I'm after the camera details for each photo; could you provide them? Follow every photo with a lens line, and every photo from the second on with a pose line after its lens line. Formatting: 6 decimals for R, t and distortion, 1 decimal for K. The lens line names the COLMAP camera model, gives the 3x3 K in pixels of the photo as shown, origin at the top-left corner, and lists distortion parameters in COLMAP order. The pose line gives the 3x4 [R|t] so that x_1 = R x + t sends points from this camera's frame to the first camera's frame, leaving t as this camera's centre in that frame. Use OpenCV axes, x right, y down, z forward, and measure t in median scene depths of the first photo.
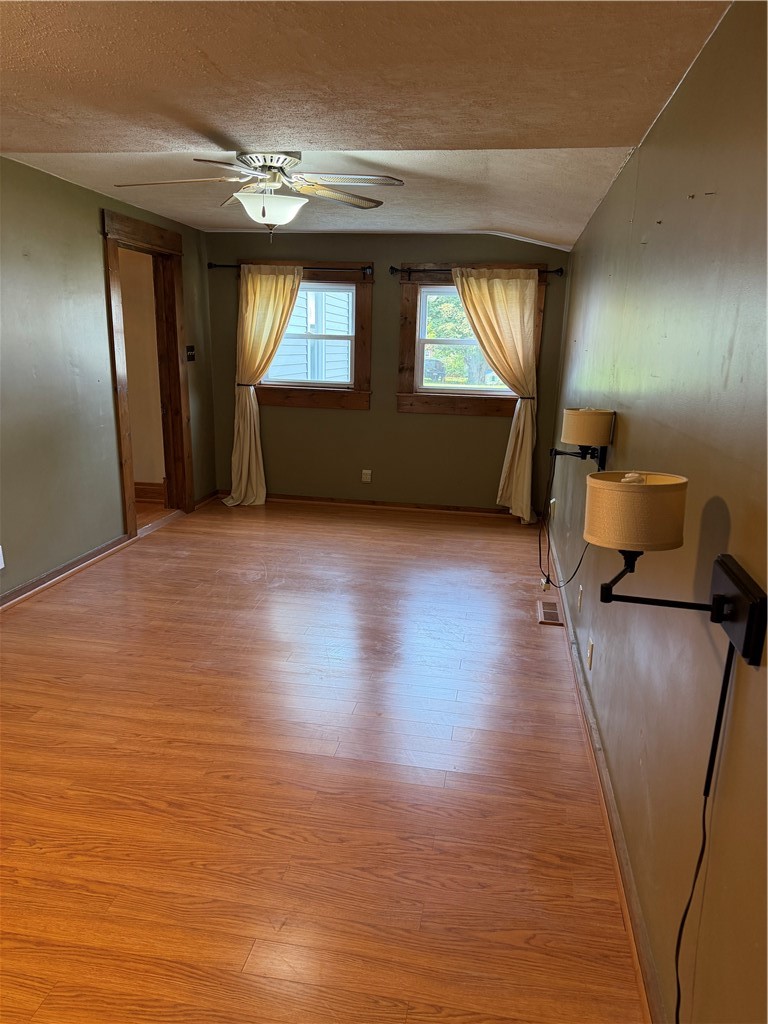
lens RADIAL K [[702.8, 0, 388.2], [0, 702.8, 524.1], [0, 0, 1]] dist [0.109211, -0.176095]
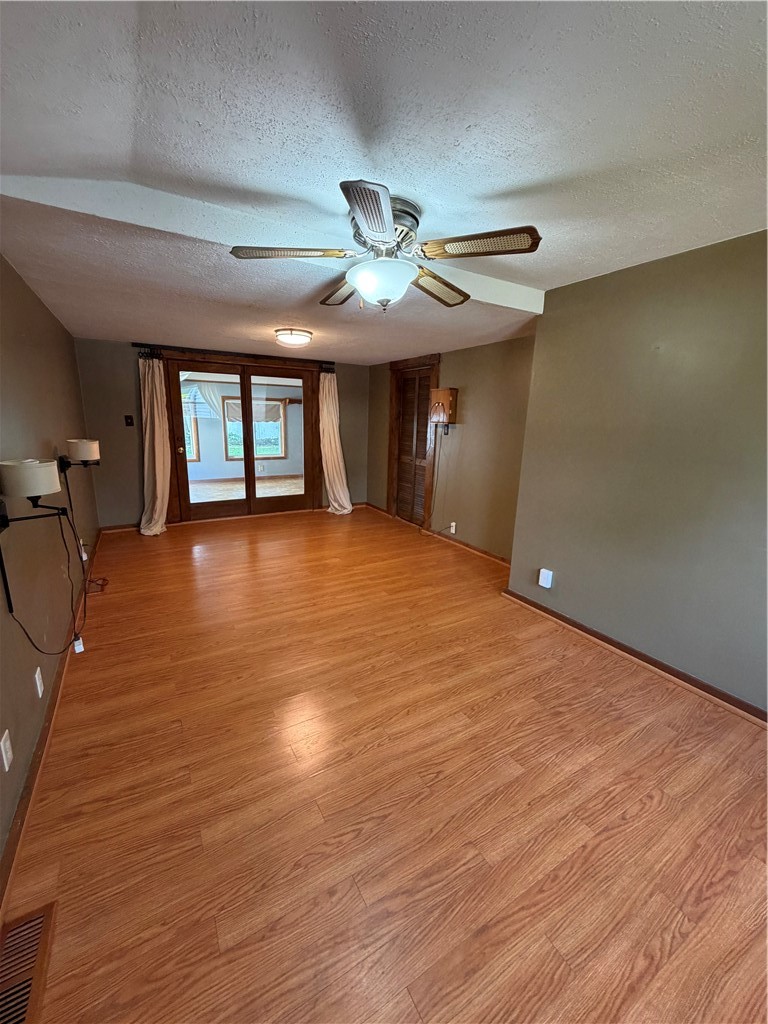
lens RADIAL K [[409.6, 0, 383.9], [0, 409.6, 508.3], [0, 0, 1]] dist [-0.001652, 0.001170]
pose [[-0.774973, 0.073165, -0.627745, 0.213773], [-0.207426, 0.908808, 0.361997, -0.338496], [0.596985, 0.410749, -0.689126, 1.469326]]
